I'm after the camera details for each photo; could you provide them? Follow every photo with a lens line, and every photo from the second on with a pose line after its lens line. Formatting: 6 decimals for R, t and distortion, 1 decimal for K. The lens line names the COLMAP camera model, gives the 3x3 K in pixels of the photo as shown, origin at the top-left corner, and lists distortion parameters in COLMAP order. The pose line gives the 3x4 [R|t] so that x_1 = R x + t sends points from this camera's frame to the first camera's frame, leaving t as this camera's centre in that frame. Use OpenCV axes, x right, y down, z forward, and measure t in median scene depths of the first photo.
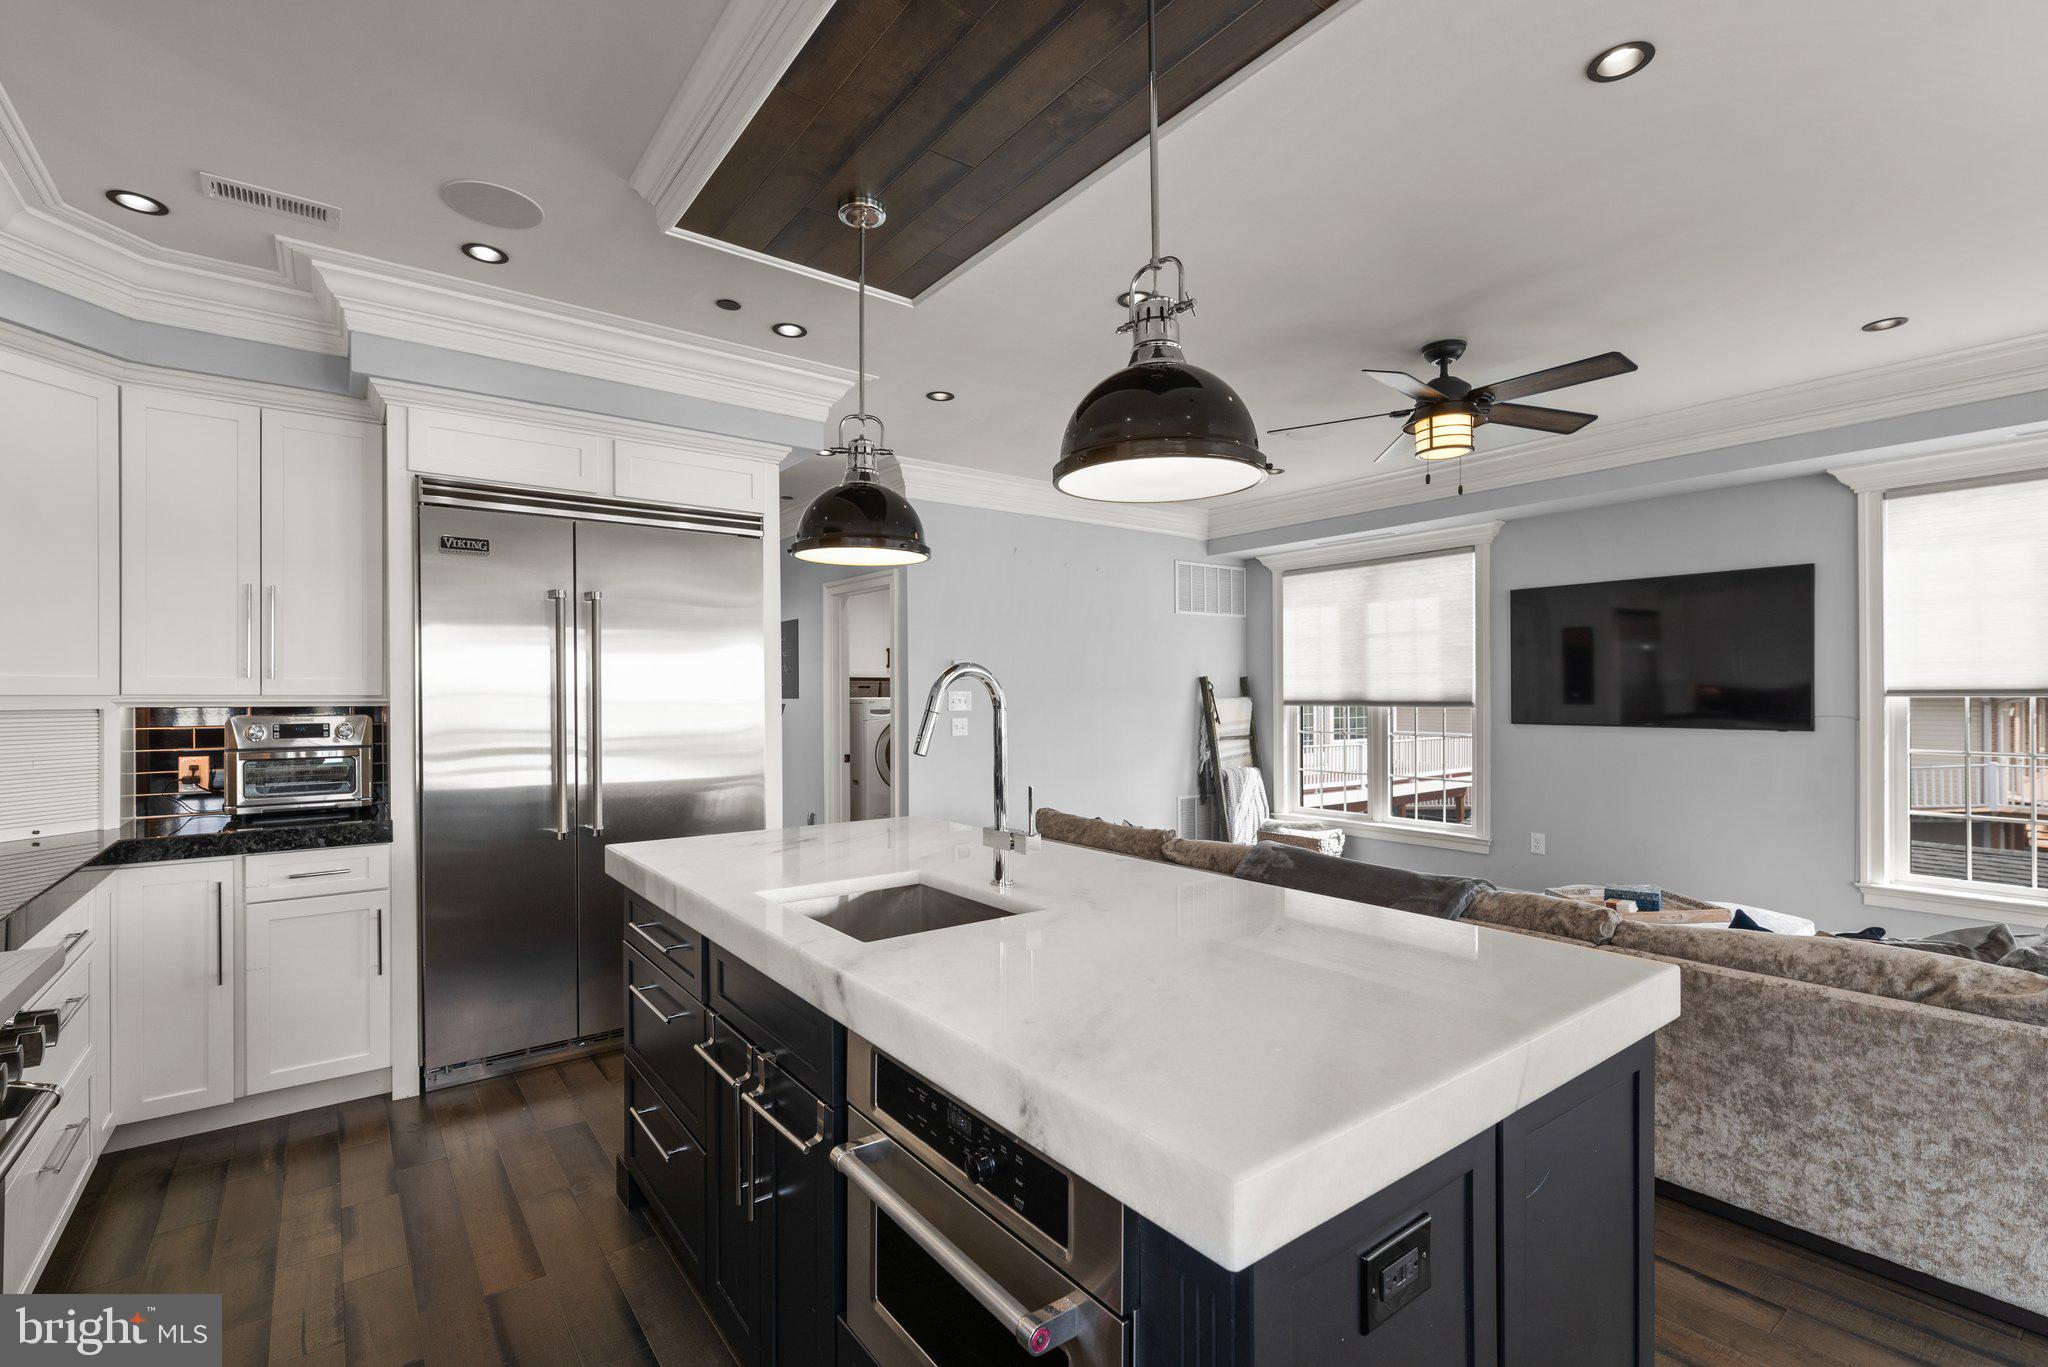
lens RADIAL K [[919.5, 0, 1029.0], [0, 919.5, 697.8], [0, 0, 1]] dist [-0.000654, -0.000256]
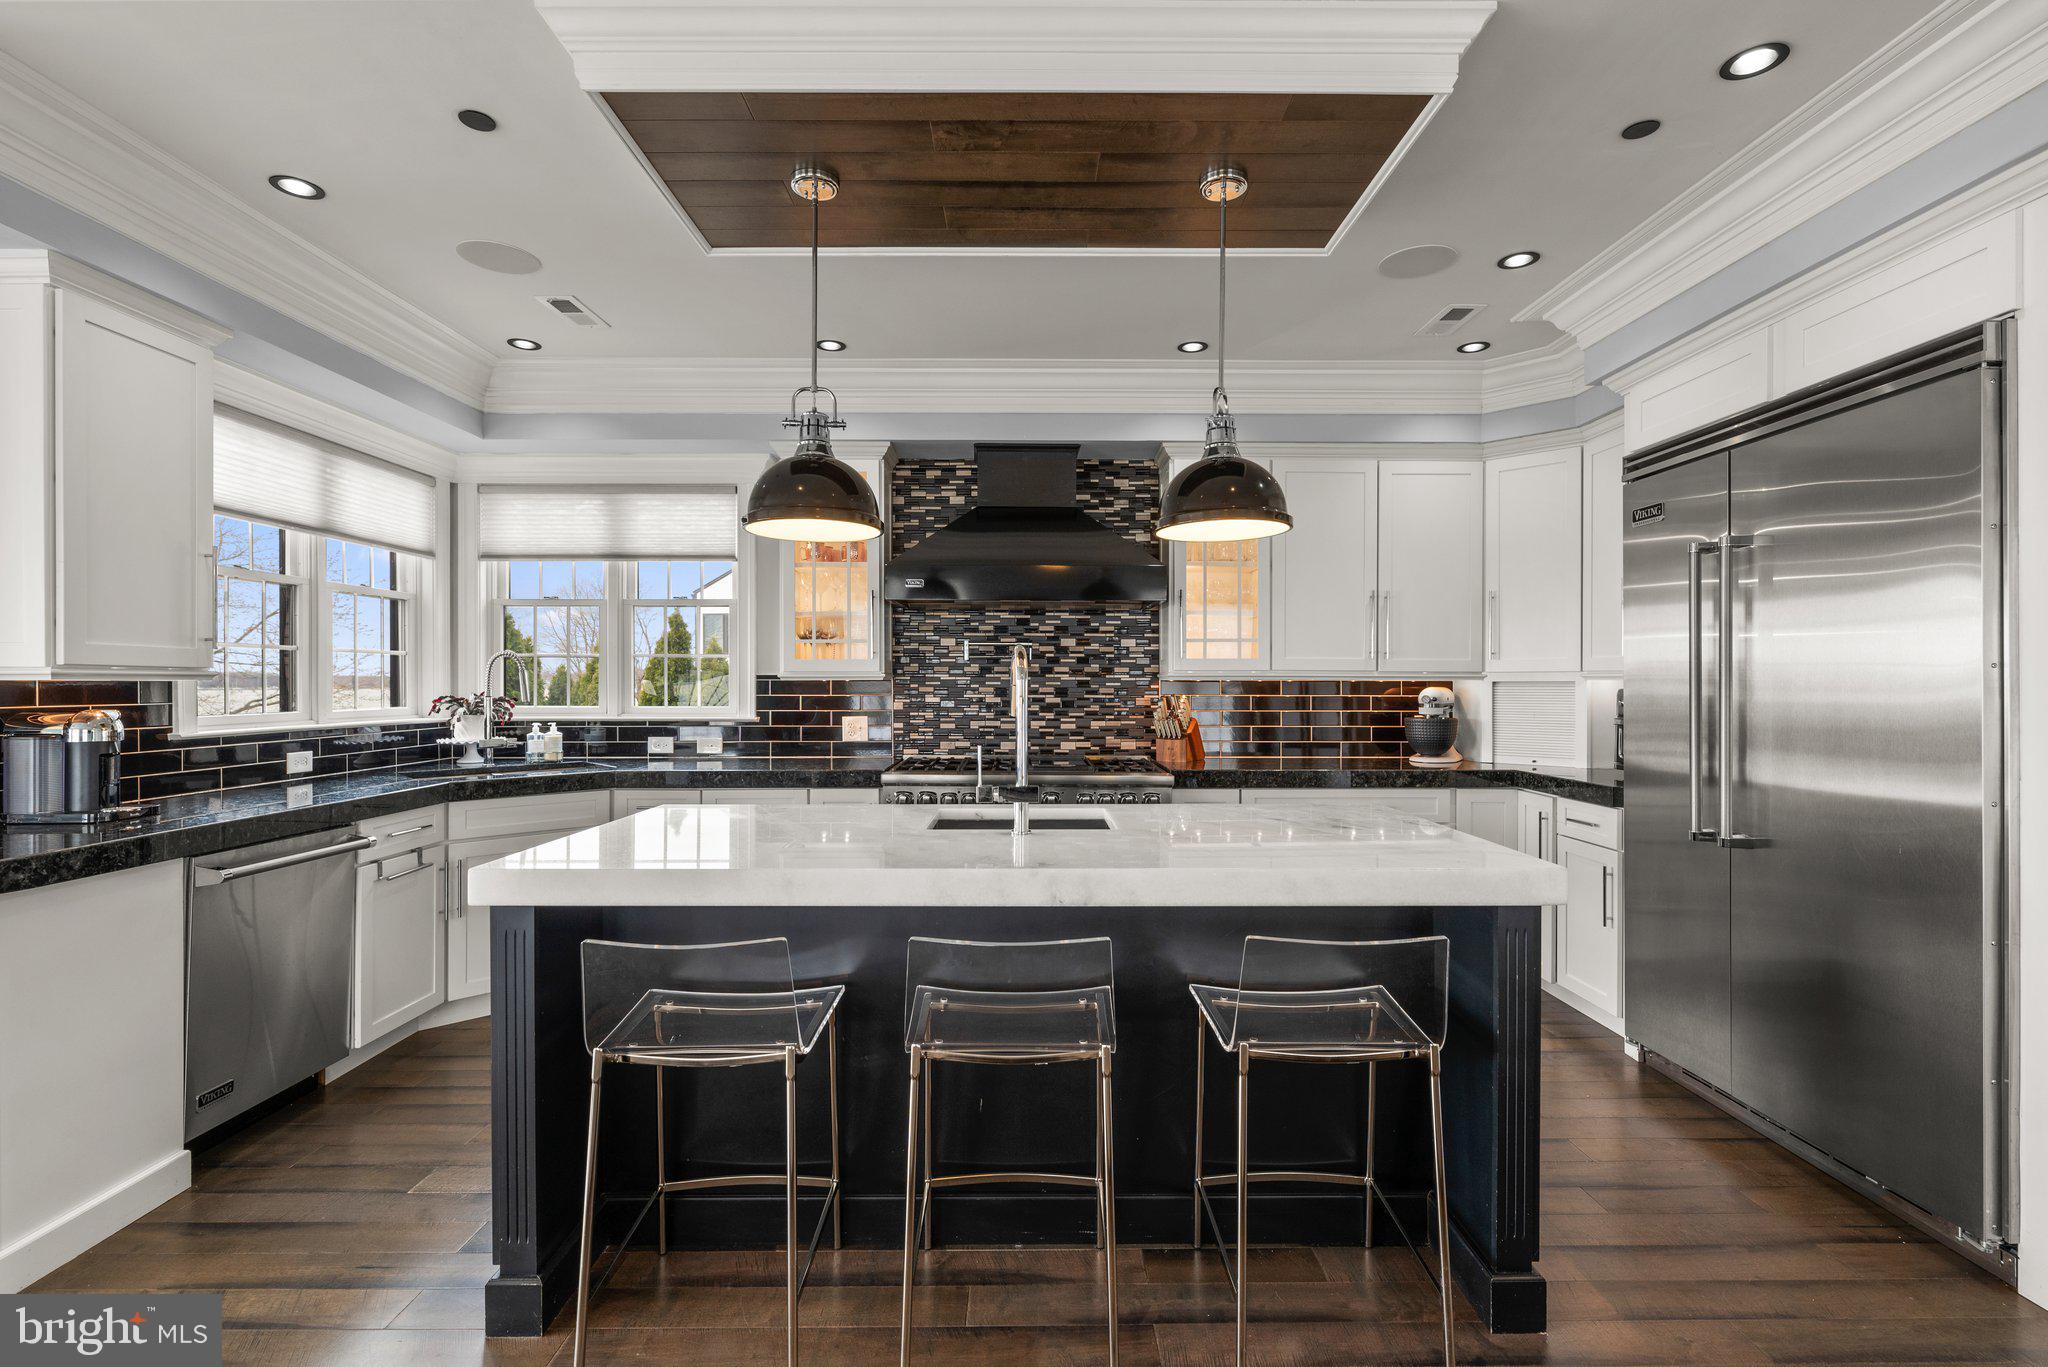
lens RADIAL K [[919.5, 0, 1027.2], [0, 919.5, 681.7], [0, 0, 1]] dist [-0.000654, -0.000256]
pose [[-0.599964, 0.004992, -0.800011, 0.507506], [0.002738, 0.999987, 0.004187, 0.004122], [0.800022, 0.000321, -0.599971, 0.969968]]
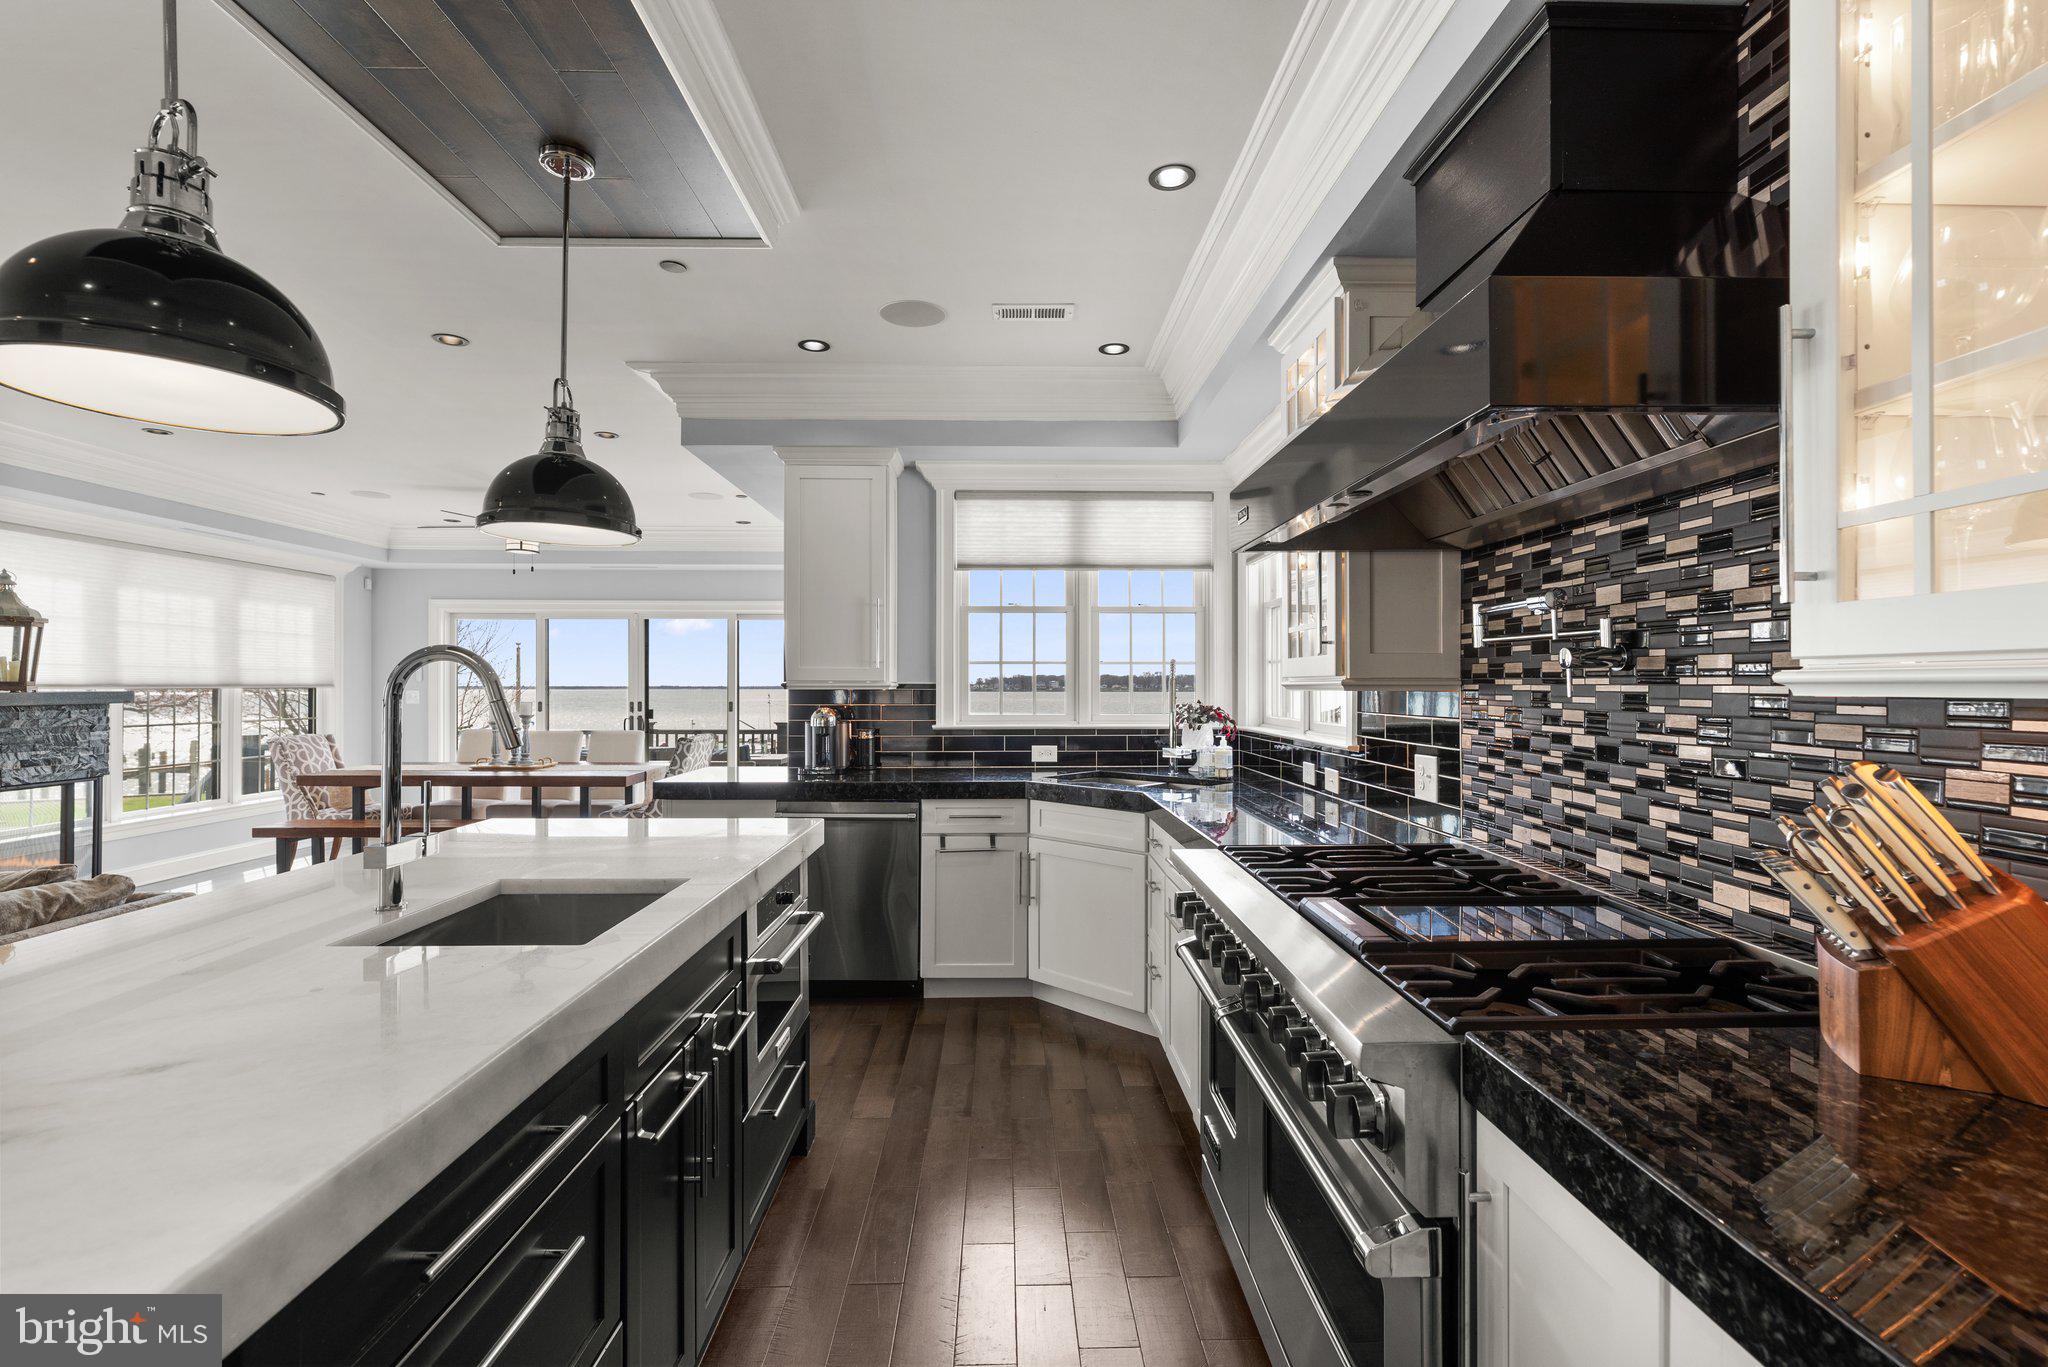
lens RADIAL K [[919.5, 0, 1027.6], [0, 919.5, 684.4], [0, 0, 1]] dist [-0.000654, -0.000256]
pose [[-0.811701, 0.006092, 0.584042, -0.564625], [0.004887, 0.999981, -0.003638, 0.002830], [-0.584053, -0.000099, -0.811716, 0.765287]]
